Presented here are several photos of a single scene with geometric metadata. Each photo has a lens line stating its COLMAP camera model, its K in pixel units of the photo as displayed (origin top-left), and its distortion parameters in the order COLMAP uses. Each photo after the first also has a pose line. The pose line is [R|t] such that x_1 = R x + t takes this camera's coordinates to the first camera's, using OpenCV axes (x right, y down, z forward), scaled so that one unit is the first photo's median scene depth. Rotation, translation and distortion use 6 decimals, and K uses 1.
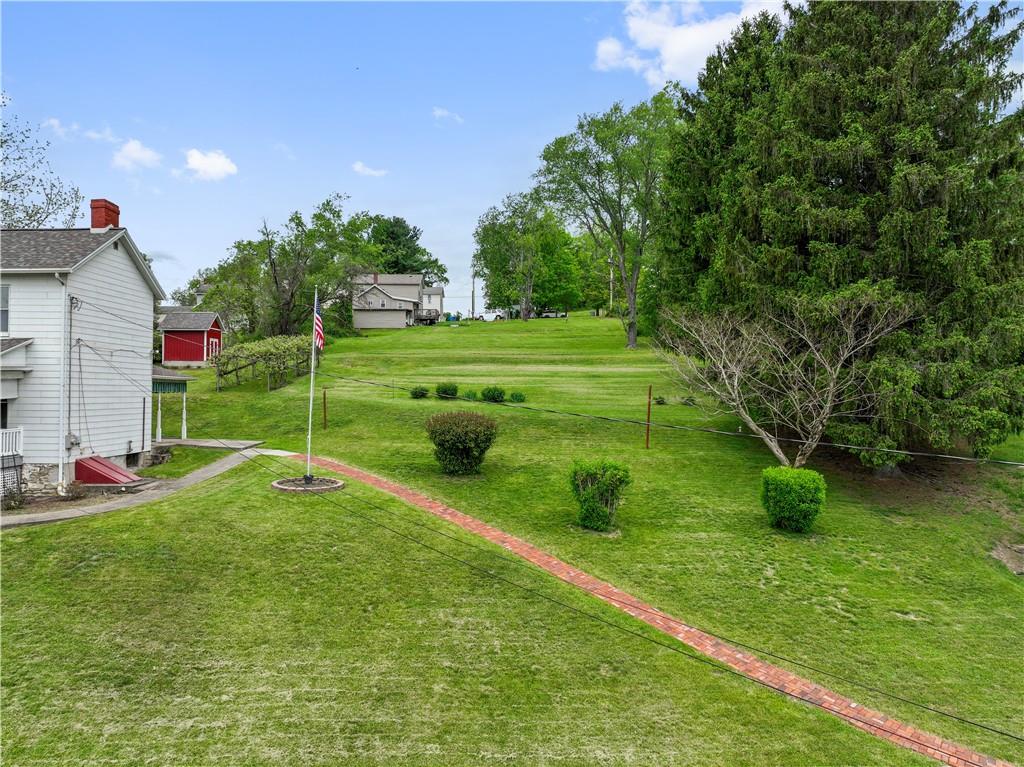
lens RADIAL K [[723.7, 0, 515.4], [0, 723.7, 382.1], [0, 0, 1]] dist [0.003252, 0.012141]
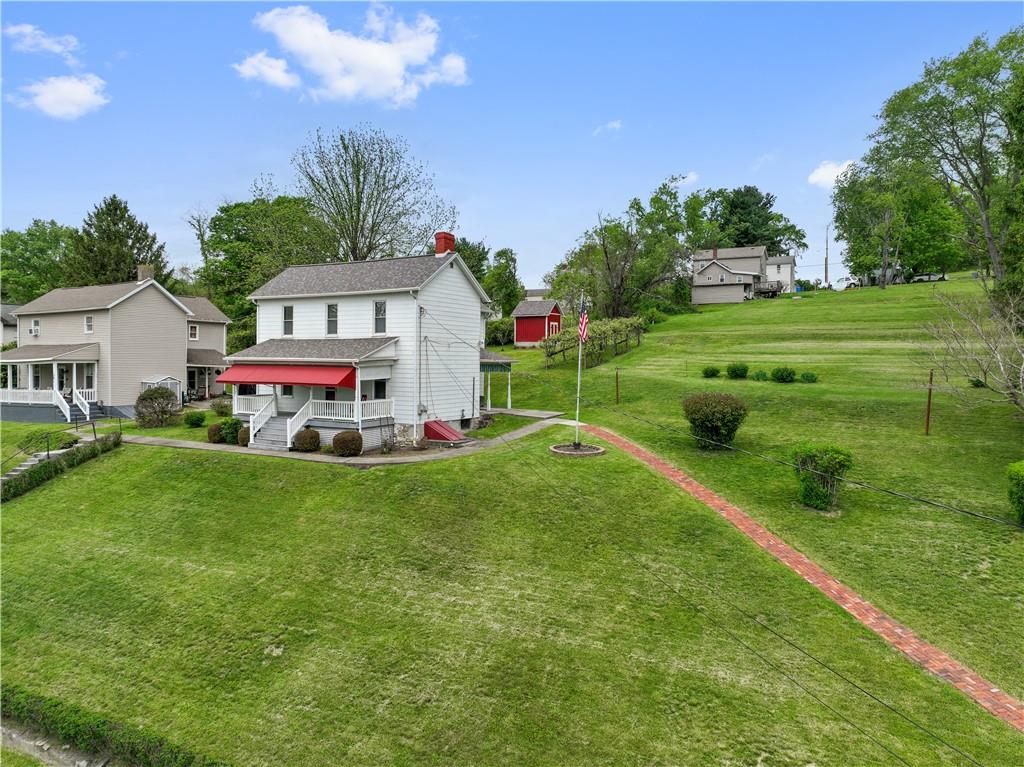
lens RADIAL K [[723.7, 0, 508.9], [0, 723.7, 379.2], [0, 0, 1]] dist [0.003252, 0.012141]
pose [[0.874208, 0.013382, -0.485368, 0.218355], [0.004966, 0.999321, 0.036497, -0.026704], [0.485527, -0.034316, 0.873548, -0.146042]]
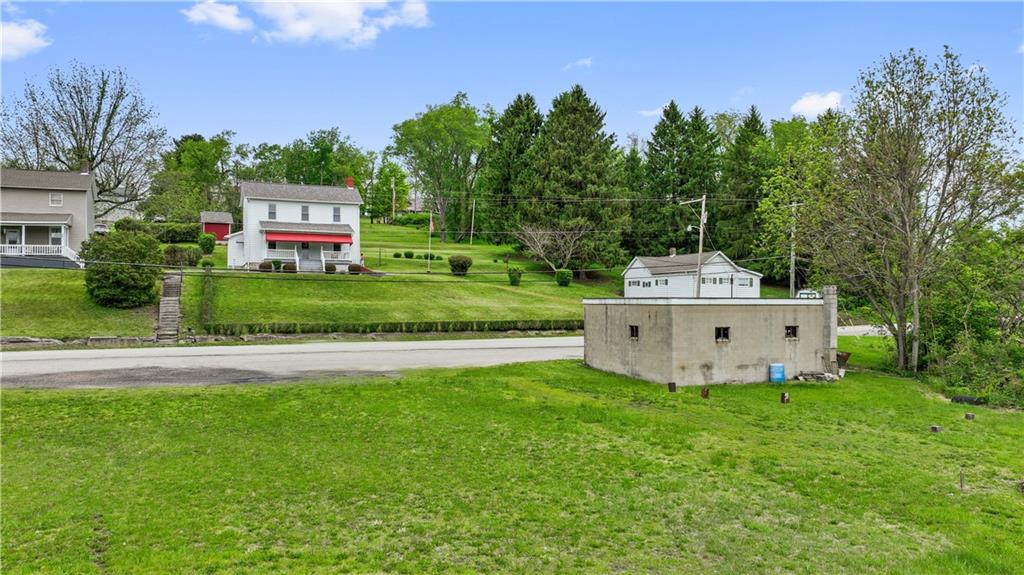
lens RADIAL K [[722.3, 0, 513.8], [0, 722.3, 290.3], [0, 0, 1]] dist [-0.008117, -0.000416]
pose [[0.905042, 0.001537, 0.425319, -1.307030], [-0.000118, 0.999994, -0.003364, 0.226017], [-0.425322, 0.002994, 0.905037, -2.040816]]
